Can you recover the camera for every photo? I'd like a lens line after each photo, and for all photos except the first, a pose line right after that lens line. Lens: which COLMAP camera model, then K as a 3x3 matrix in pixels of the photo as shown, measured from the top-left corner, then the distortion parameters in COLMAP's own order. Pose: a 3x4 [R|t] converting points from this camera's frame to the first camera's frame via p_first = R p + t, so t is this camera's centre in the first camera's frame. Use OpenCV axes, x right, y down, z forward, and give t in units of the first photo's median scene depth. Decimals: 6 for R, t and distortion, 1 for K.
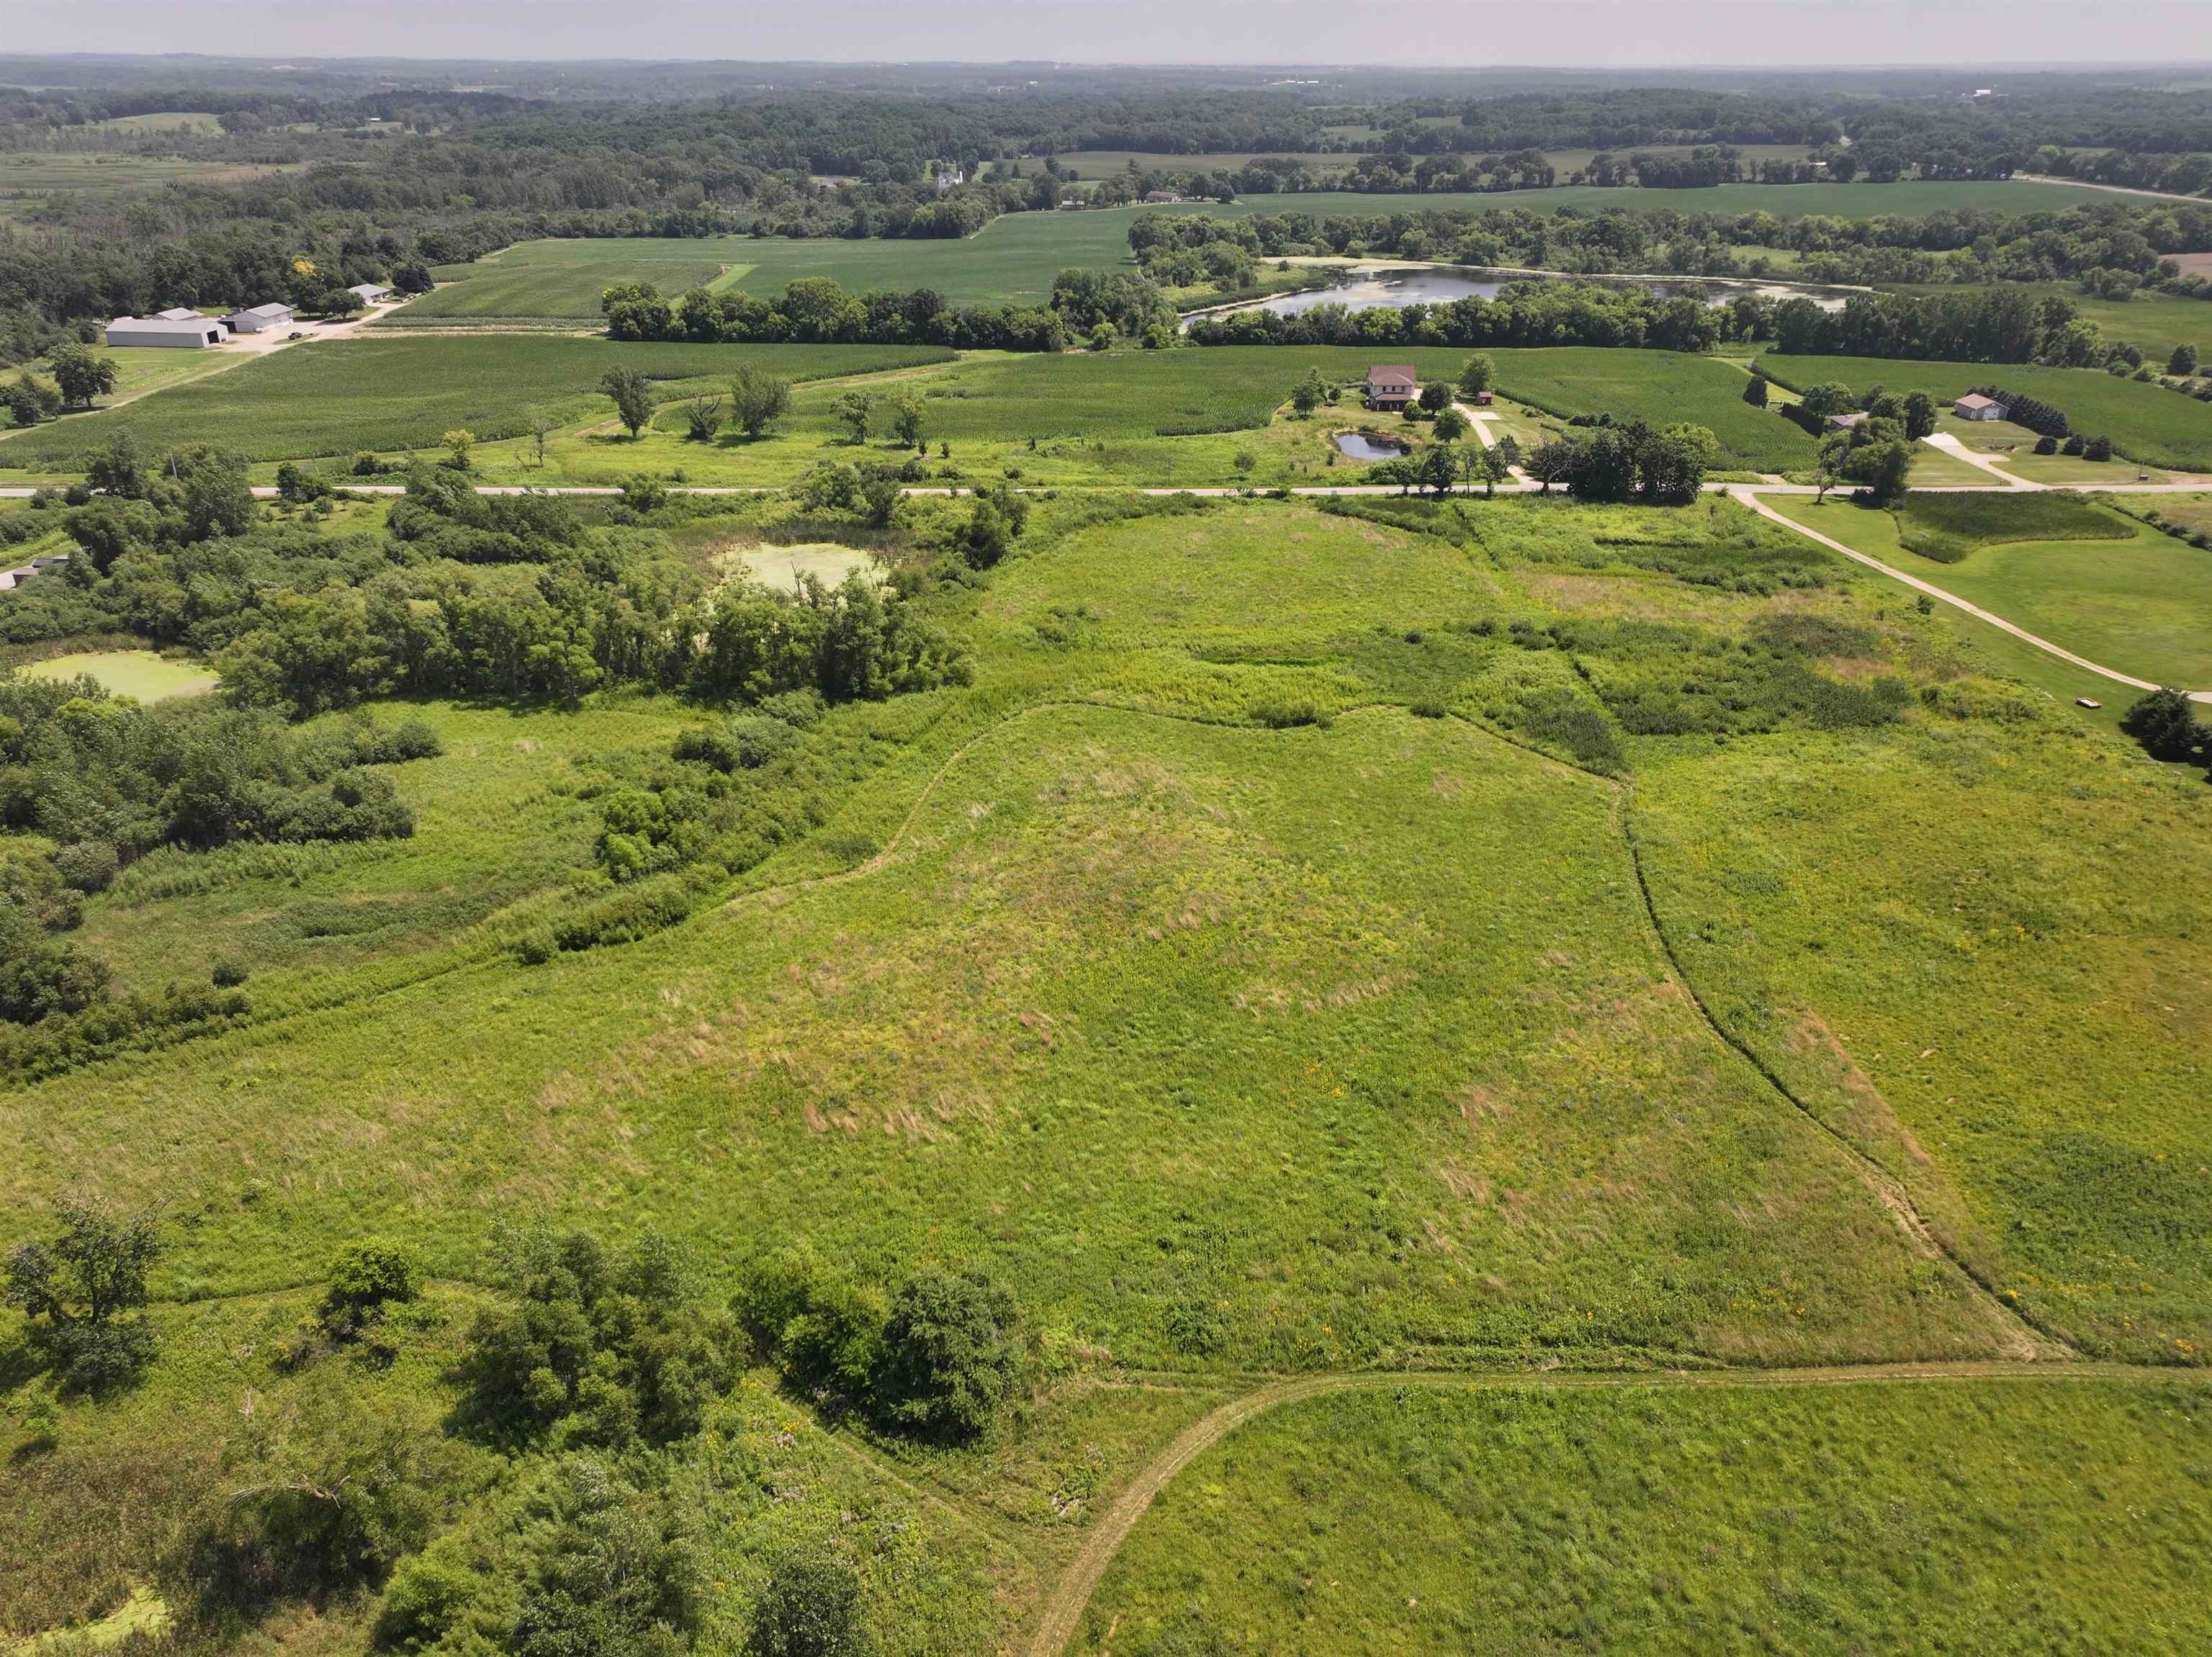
lens RADIAL K [[1555.9, 0, 1086.9], [0, 1555.9, 824.6], [0, 0, 1]] dist [-0.001773, 0.019240]
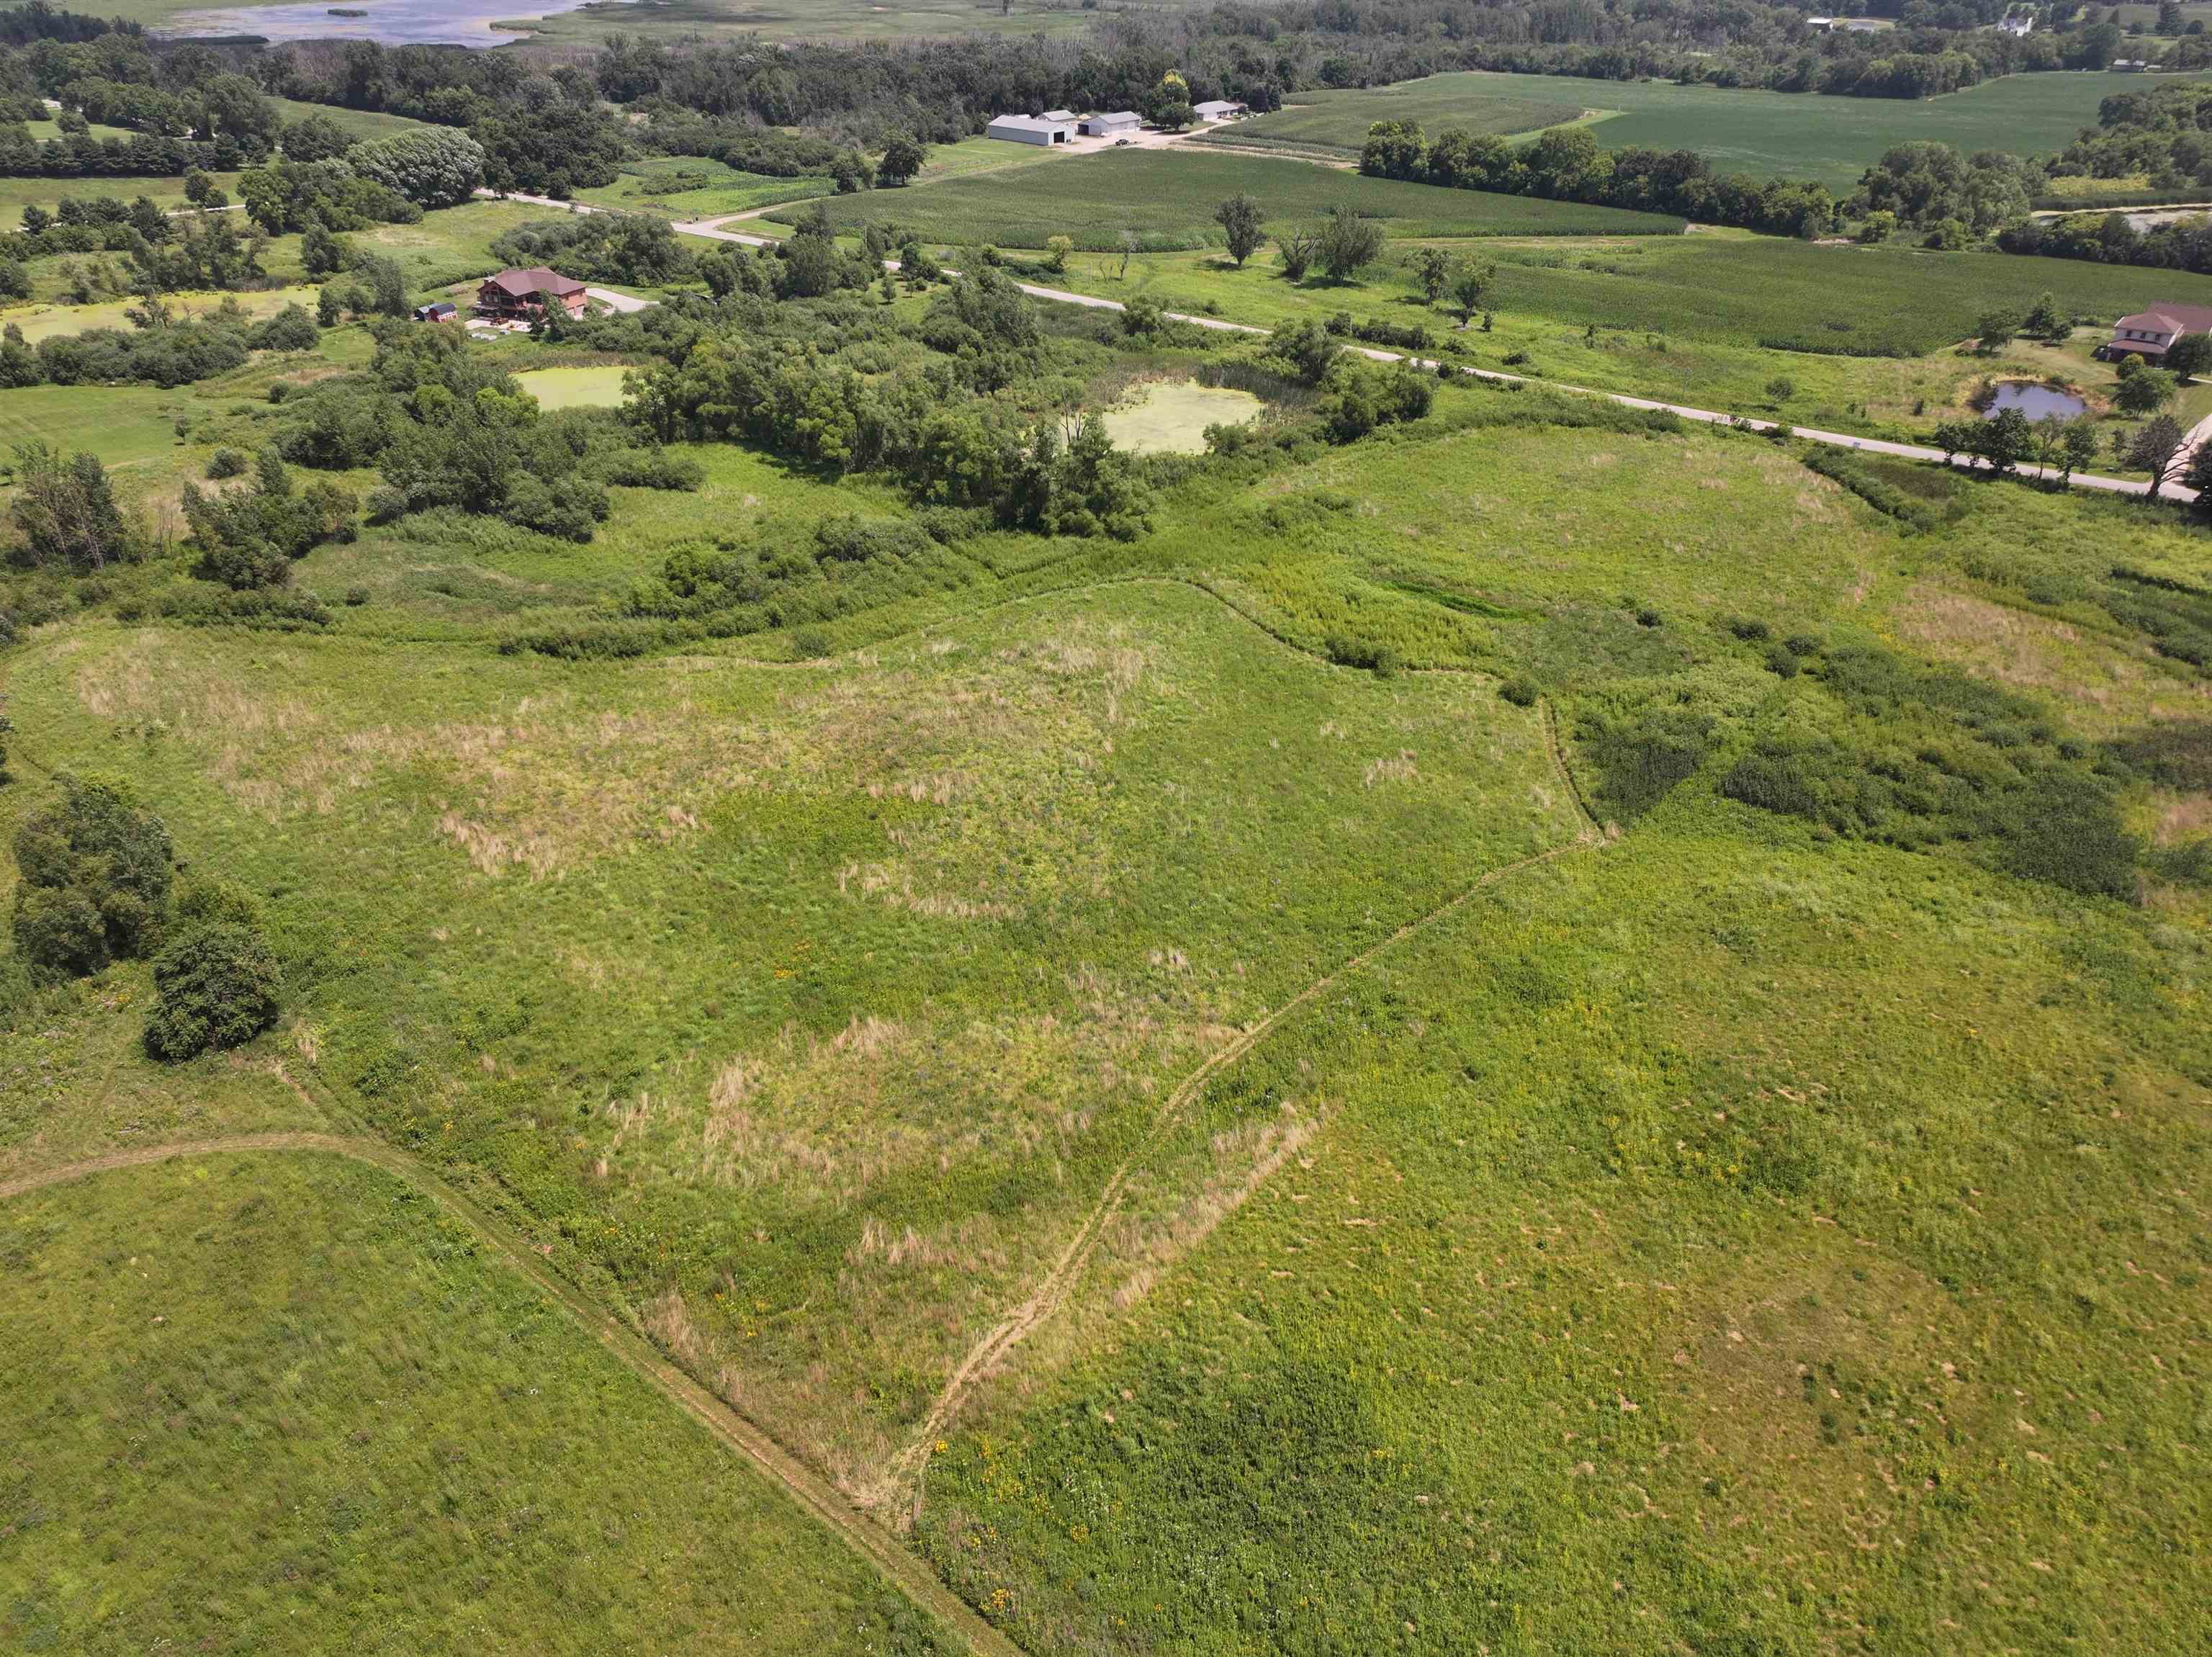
lens RADIAL K [[1555.9, 0, 1106.7], [0, 1555.9, 824.8], [0, 0, 1]] dist [-0.001773, 0.019240]
pose [[0.782112, 0.322474, -0.533208, 0.540044], [-0.275457, 0.946456, 0.168358, -0.090908], [0.558949, 0.015201, 0.829063, 0.202261]]
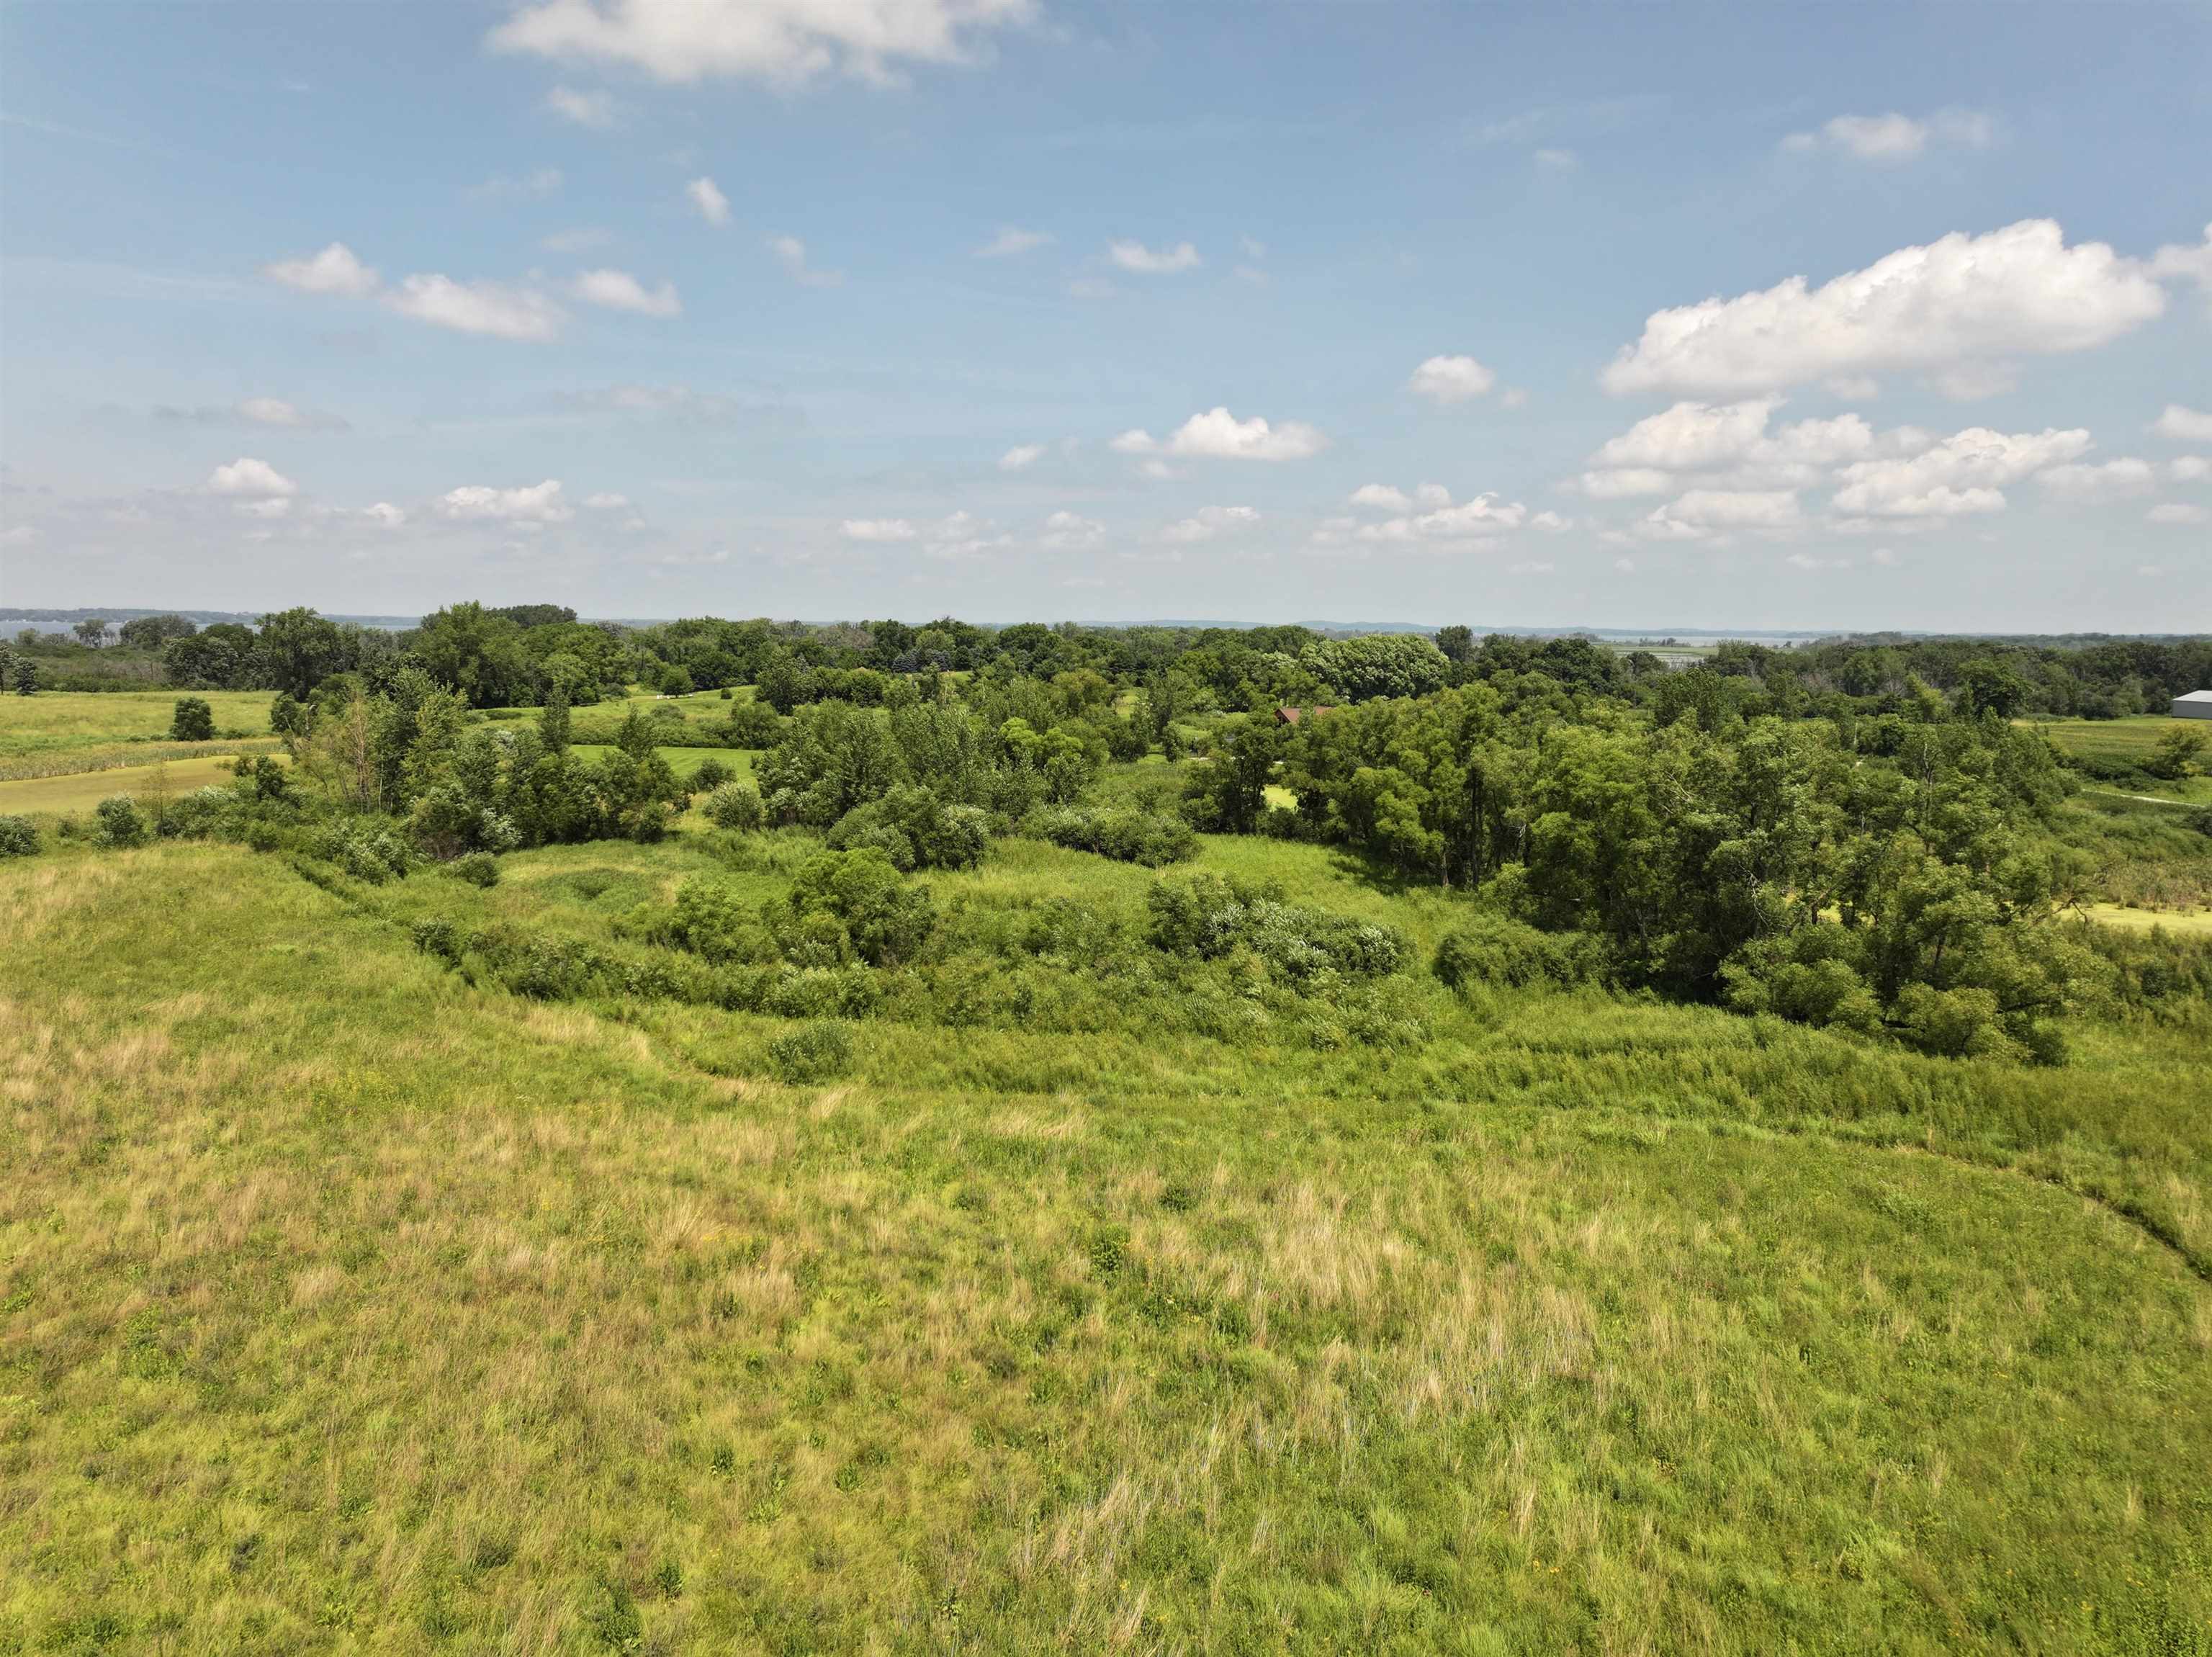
lens RADIAL K [[1555.9, 0, 1100.3], [0, 1555.9, 826.0], [0, 0, 1]] dist [-0.001773, 0.019240]
pose [[0.167020, 0.122921, -0.978261, 0.218944], [-0.440876, 0.896788, 0.037412, -0.075283], [0.881891, 0.425044, 0.203975, 0.843701]]
